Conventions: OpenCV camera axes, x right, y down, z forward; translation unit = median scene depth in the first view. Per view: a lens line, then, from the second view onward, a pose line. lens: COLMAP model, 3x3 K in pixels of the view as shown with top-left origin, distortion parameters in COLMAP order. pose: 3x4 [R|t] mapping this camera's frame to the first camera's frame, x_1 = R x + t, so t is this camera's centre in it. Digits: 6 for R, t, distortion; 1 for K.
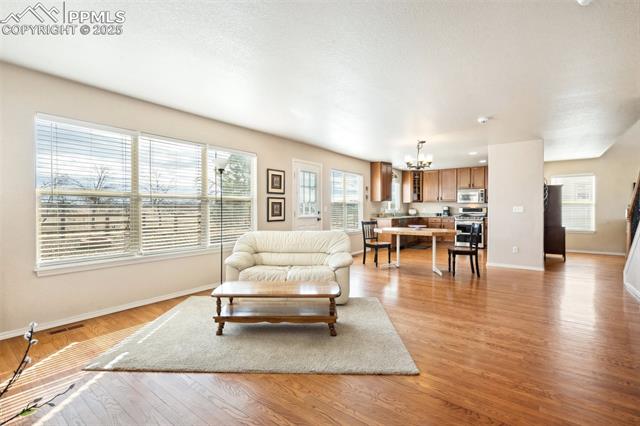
lens RADIAL K [[294.0, 0, 318.1], [0, 294.0, 210.3], [0, 0, 1]] dist [-0.001886, 0.002455]
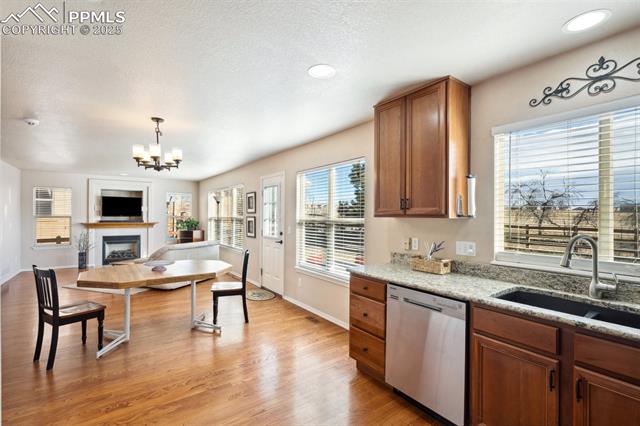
lens RADIAL K [[294.0, 0, 314.4], [0, 294.0, 213.0], [0, 0, 1]] dist [-0.001886, 0.002455]
pose [[-0.303211, -0.005968, -0.952905, 0.696401], [-0.007124, 0.999967, -0.003996, -0.043410], [0.952897, 0.005577, -0.303243, 1.262310]]
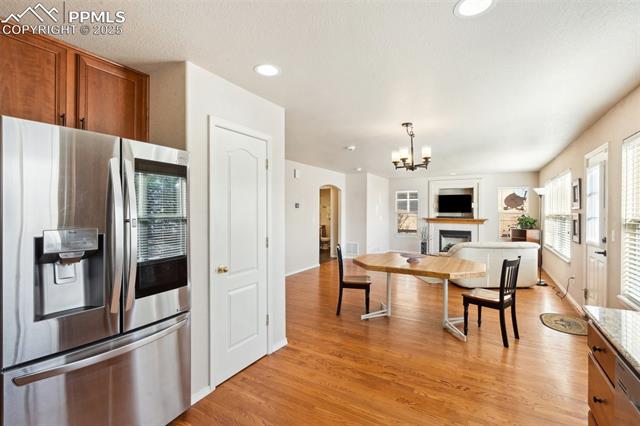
lens RADIAL K [[294.0, 0, 318.8], [0, 294.0, 211.9], [0, 0, 1]] dist [-0.001886, 0.002455]
pose [[-0.993872, -0.001541, -0.110531, 0.526831], [-0.002581, 0.999954, 0.009264, -0.043202], [0.110511, 0.009493, -0.993830, 1.383104]]
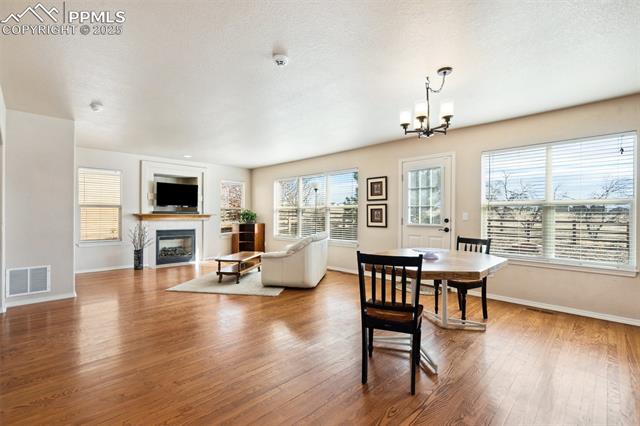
lens RADIAL K [[294.0, 0, 315.0], [0, 294.0, 217.0], [0, 0, 1]] dist [-0.001886, 0.002455]
pose [[-0.148283, 0.009936, -0.988895, 0.724060], [-0.007465, 0.999910, 0.011166, -0.006661], [0.988917, 0.009038, -0.148195, 0.749984]]
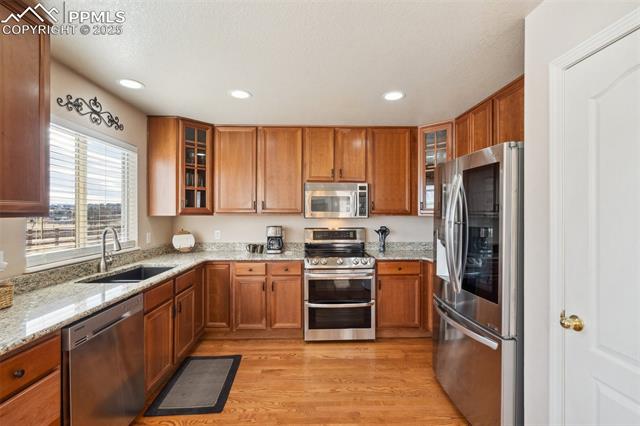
lens RADIAL K [[294.0, 0, 317.2], [0, 294.0, 212.9], [0, 0, 1]] dist [-0.001886, 0.002455]
pose [[0.778104, 0.001984, 0.628132, 0.347902], [0.000661, 0.999992, -0.003976, -0.042198], [-0.628135, 0.003509, 0.778096, 0.971058]]
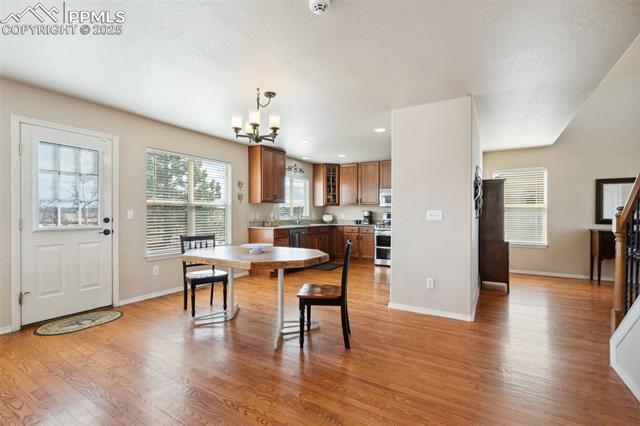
lens RADIAL K [[294.0, 0, 318.2], [0, 294.0, 213.2], [0, 0, 1]] dist [-0.001886, 0.002455]
pose [[0.994126, 0.002600, 0.108198, 0.329786], [-0.001759, 0.999967, -0.007871, -0.002531], [-0.108215, 0.007635, 0.994098, 0.372789]]
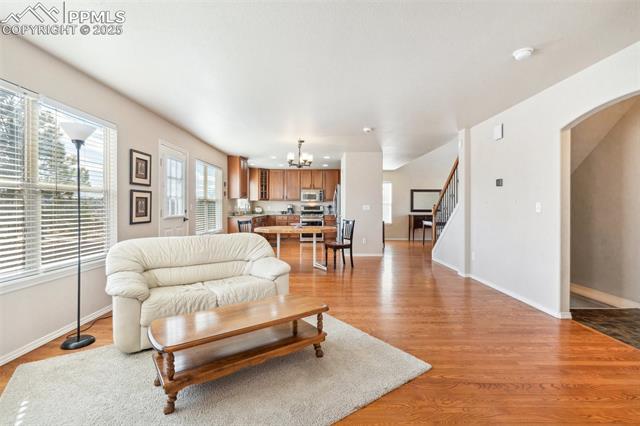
lens RADIAL K [[294.0, 0, 319.7], [0, 294.0, 206.7], [0, 0, 1]] dist [-0.001886, 0.002455]
pose [[0.792638, 0.004145, 0.609679, -0.186864], [-0.000604, 0.999982, -0.006013, 0.000055], [-0.609692, 0.004397, 0.792626, 0.131511]]
